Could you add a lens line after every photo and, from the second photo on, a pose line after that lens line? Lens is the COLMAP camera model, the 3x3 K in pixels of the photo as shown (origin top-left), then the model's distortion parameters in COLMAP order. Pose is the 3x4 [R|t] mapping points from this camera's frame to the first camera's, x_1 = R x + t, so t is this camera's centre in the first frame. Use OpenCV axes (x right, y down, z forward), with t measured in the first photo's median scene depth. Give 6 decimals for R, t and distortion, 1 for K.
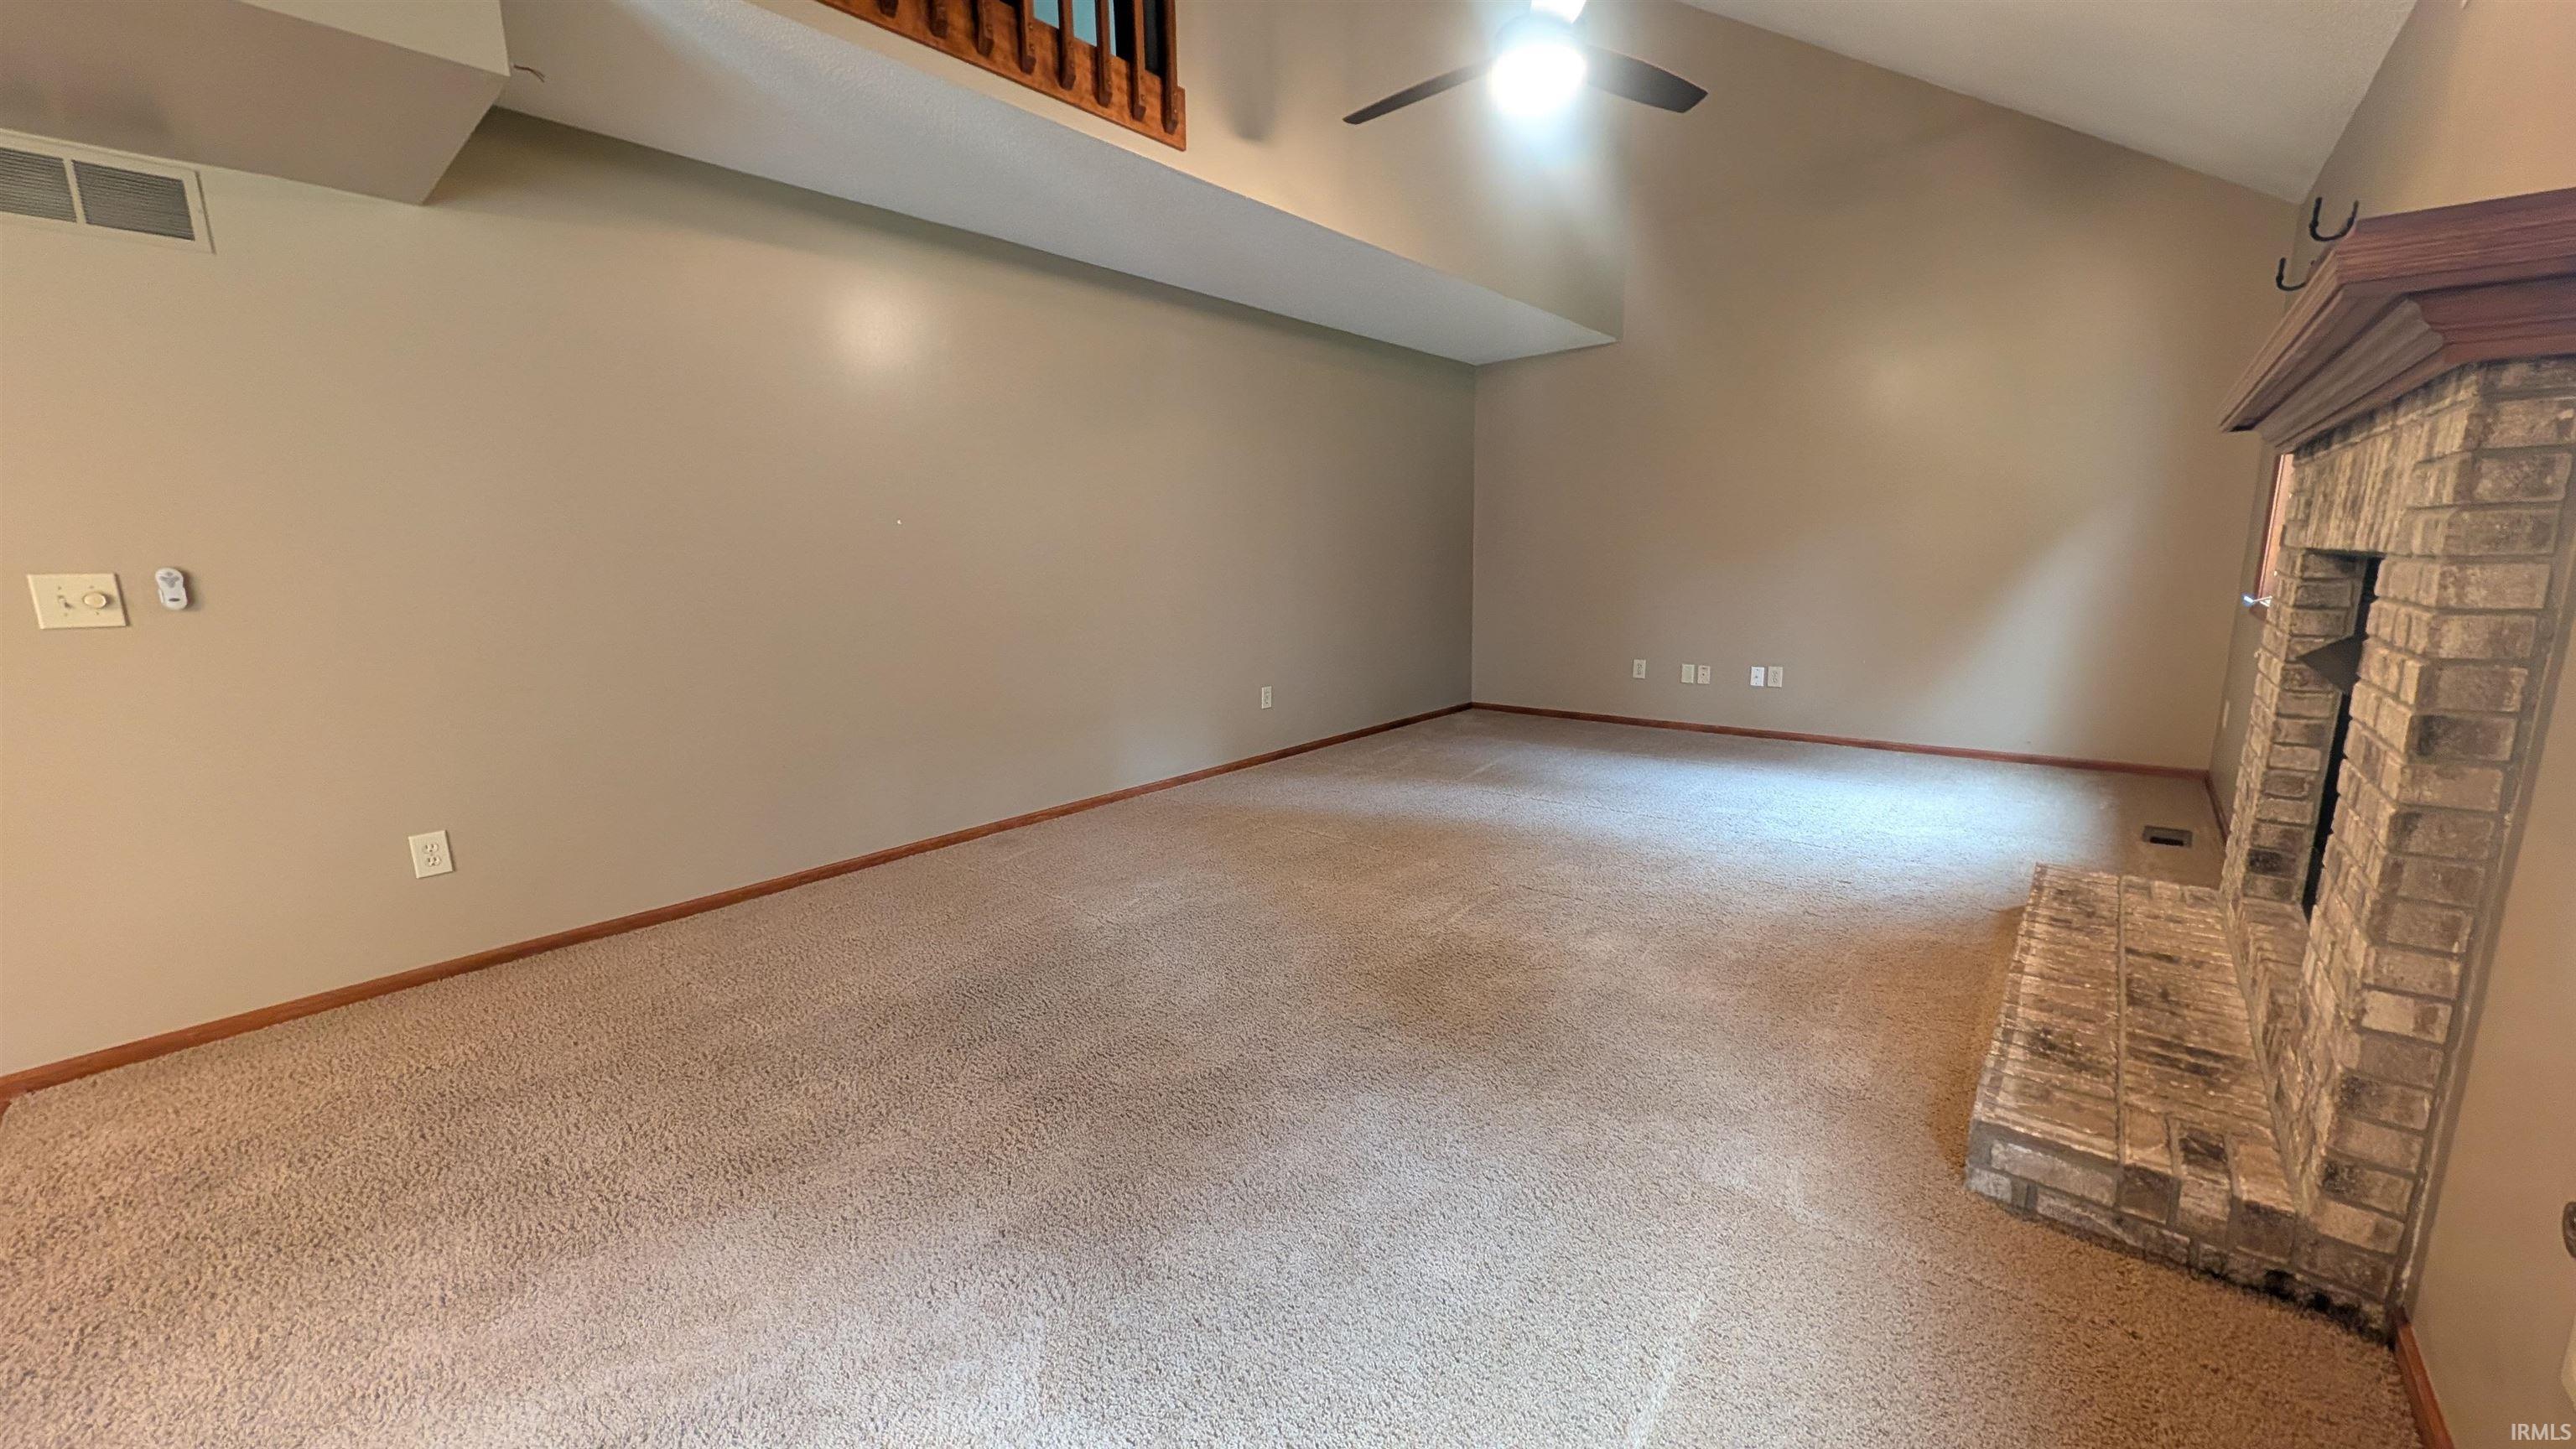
lens RADIAL K [[934.5, 0, 1277.2], [0, 934.5, 723.8], [0, 0, 1]] dist [-0.000902, -0.000021]
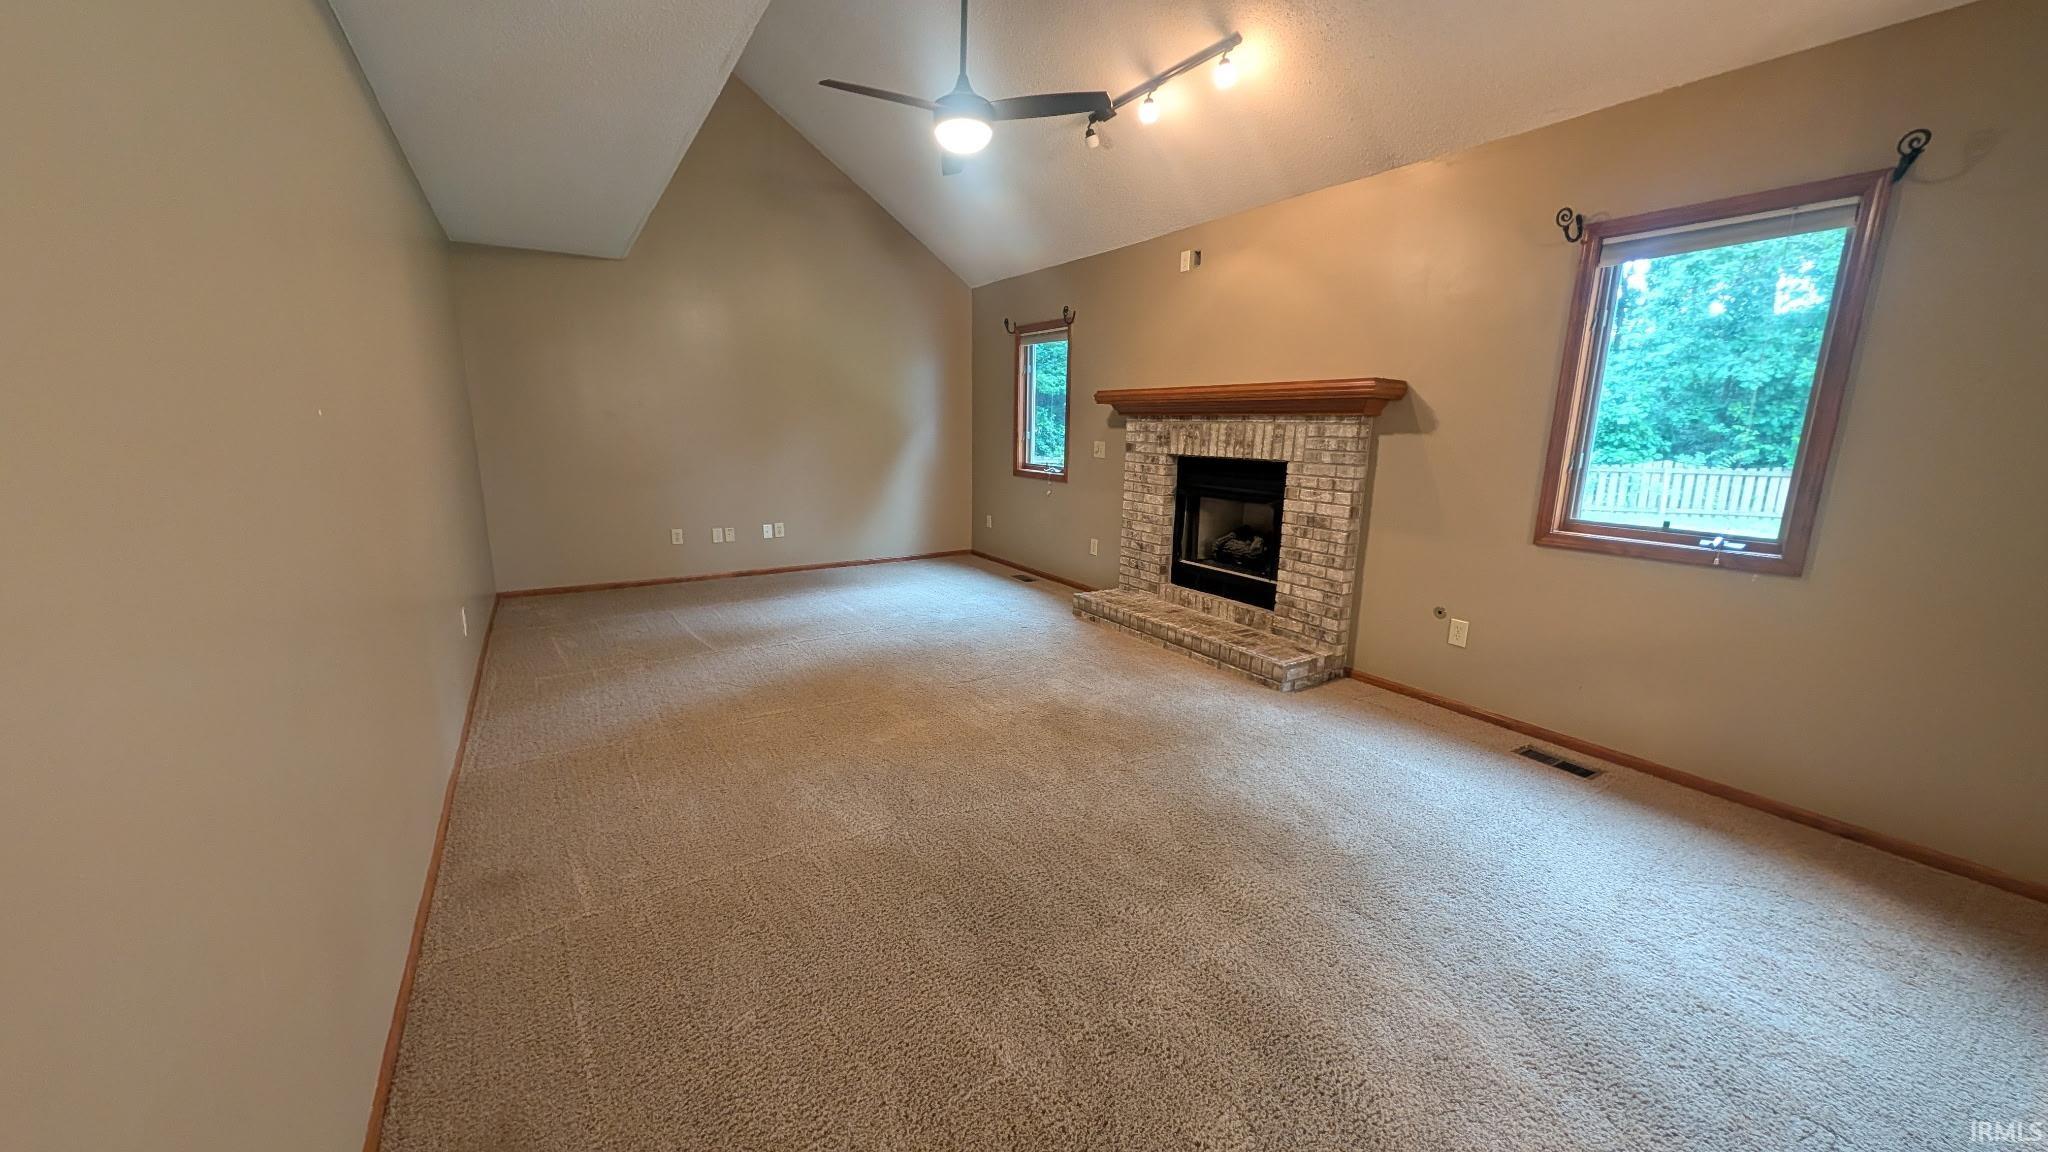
lens RADIAL K [[742.9, 0, 1015.4], [0, 742.9, 575.4], [0, 0, 1]] dist [-0.000902, -0.000021]
pose [[0.279634, -0.166226, 0.945608, -1.252016], [0.150135, 0.980353, 0.127936, -0.200654], [-0.948296, 0.106193, 0.299096, 0.882764]]
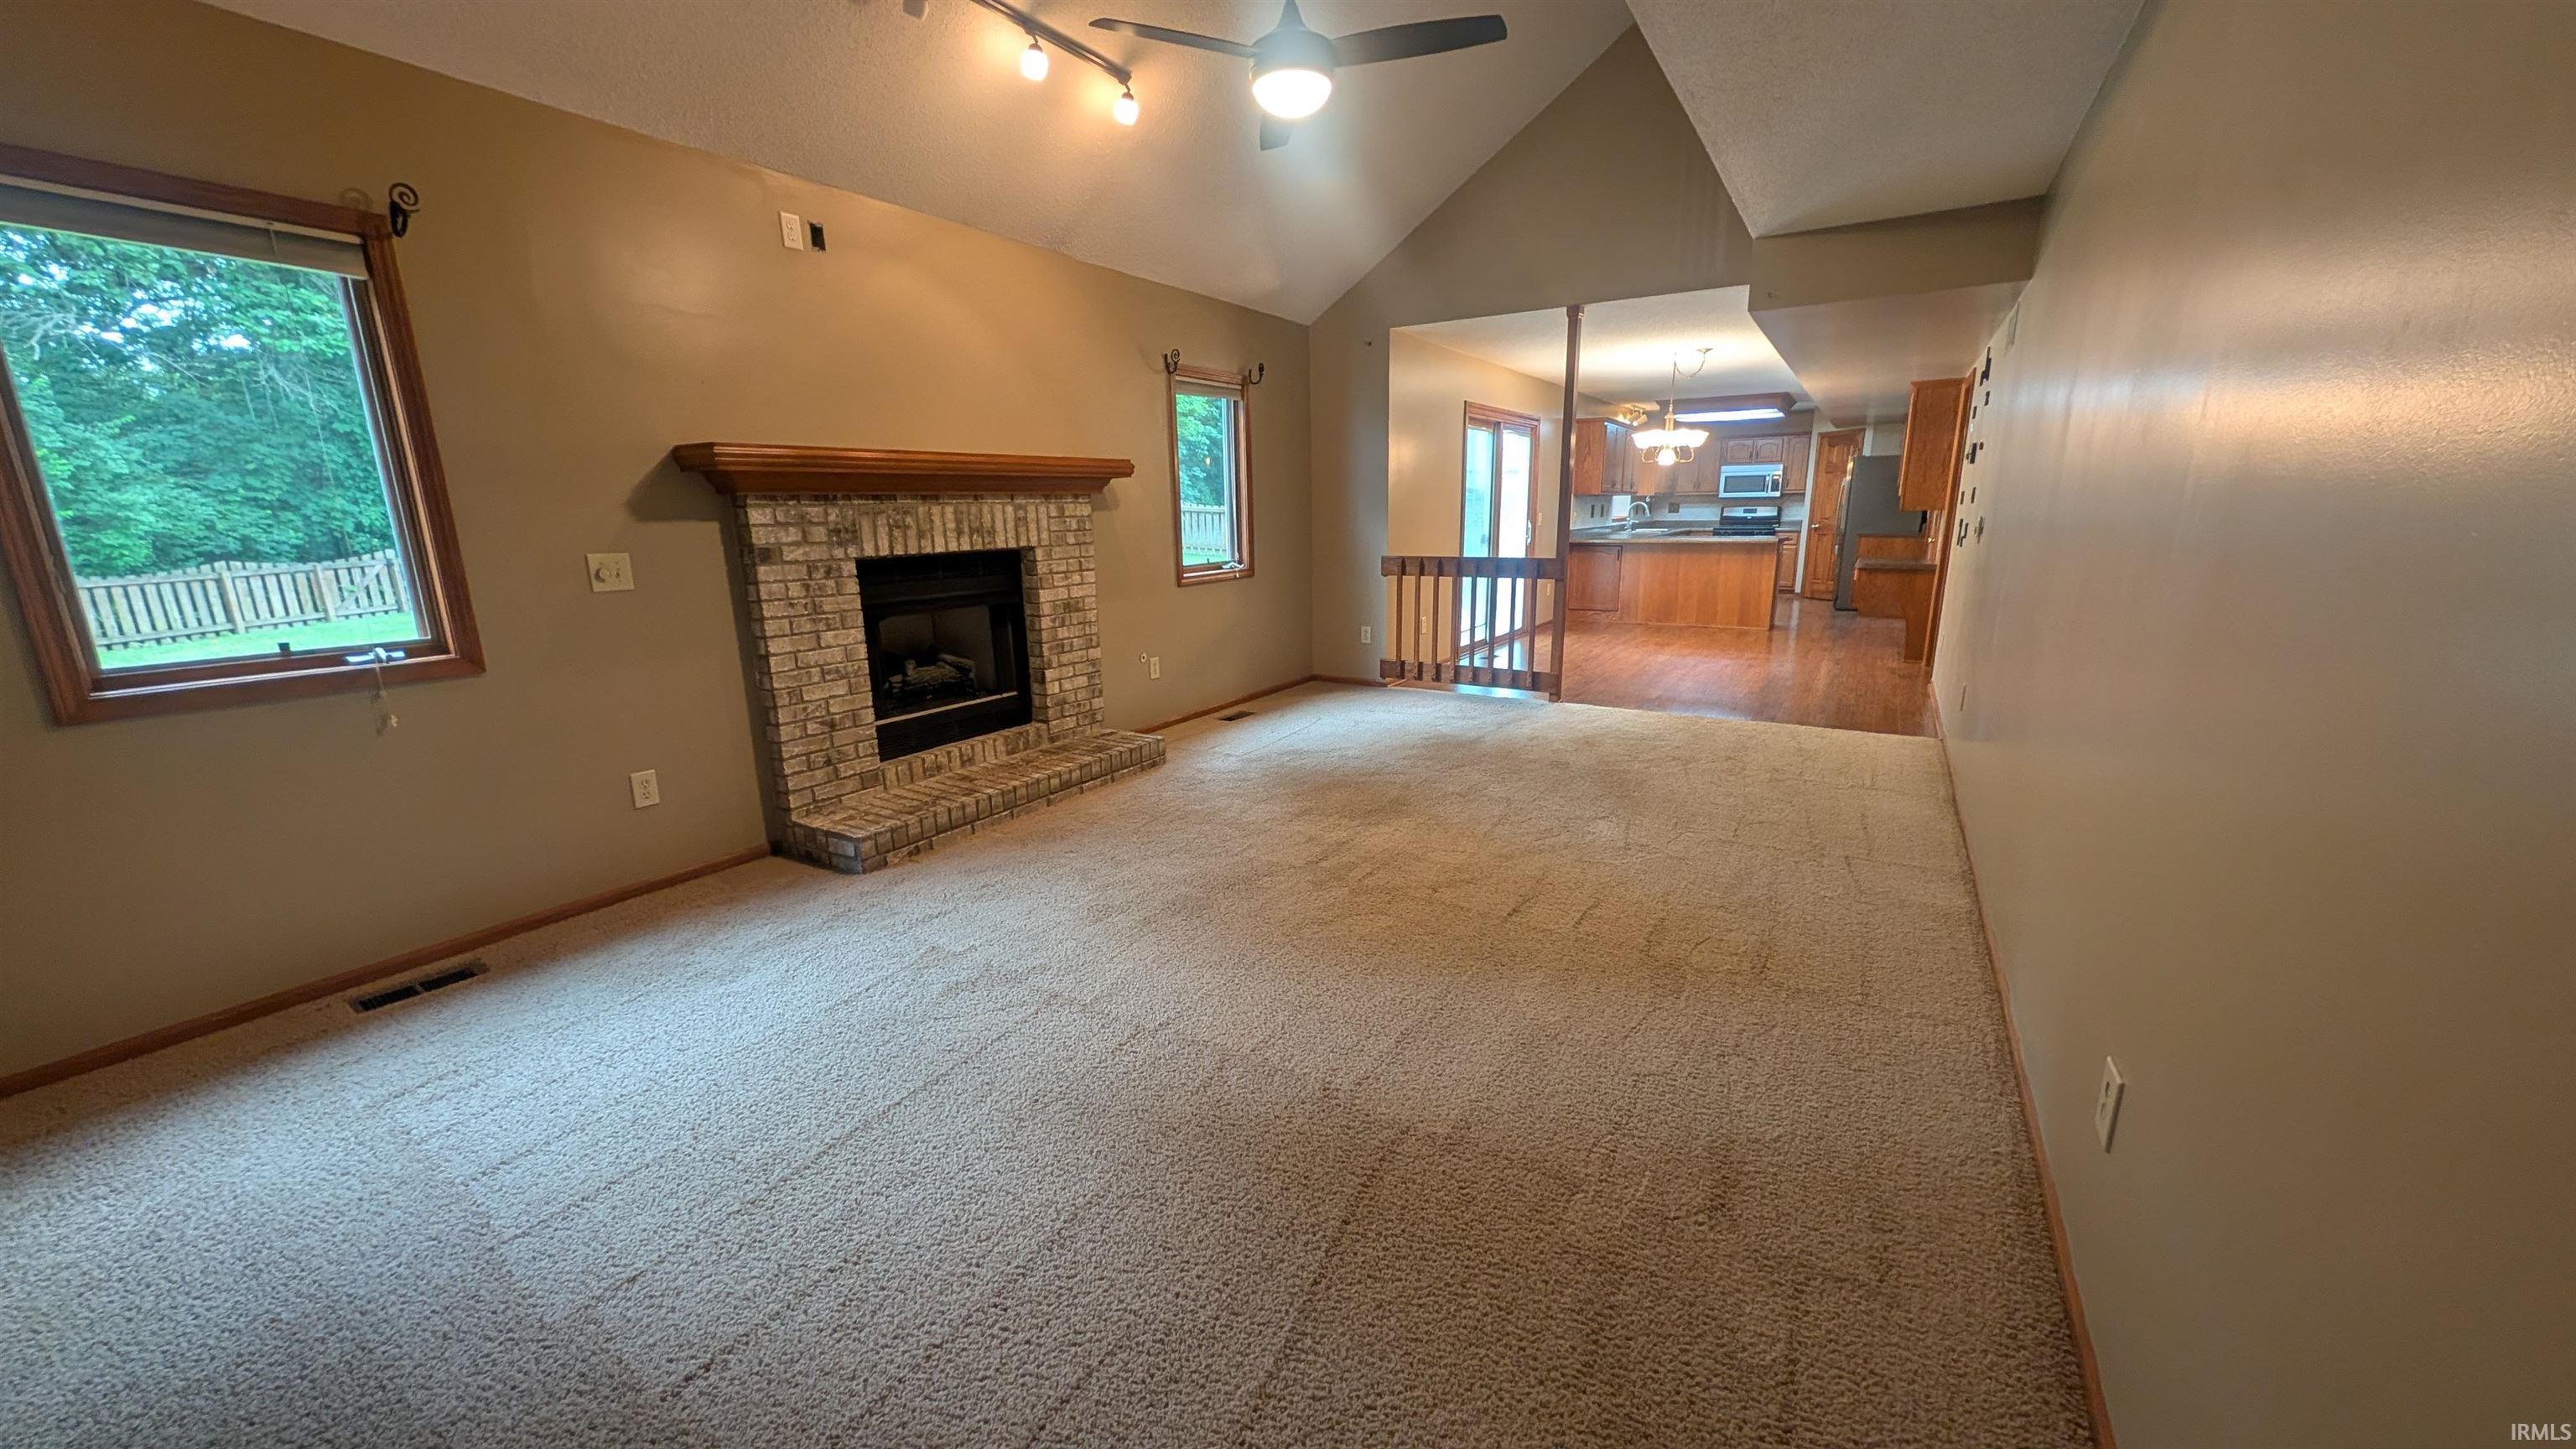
lens RADIAL K [[934.5, 0, 1277.2], [0, 934.5, 723.8], [0, 0, 1]] dist [-0.000902, -0.000021]
pose [[-0.986989, 0.070898, -0.144313, 0.675769], [0.007008, 0.915652, 0.401911, -0.636824], [0.160636, 0.395671, -0.904235, 3.008271]]
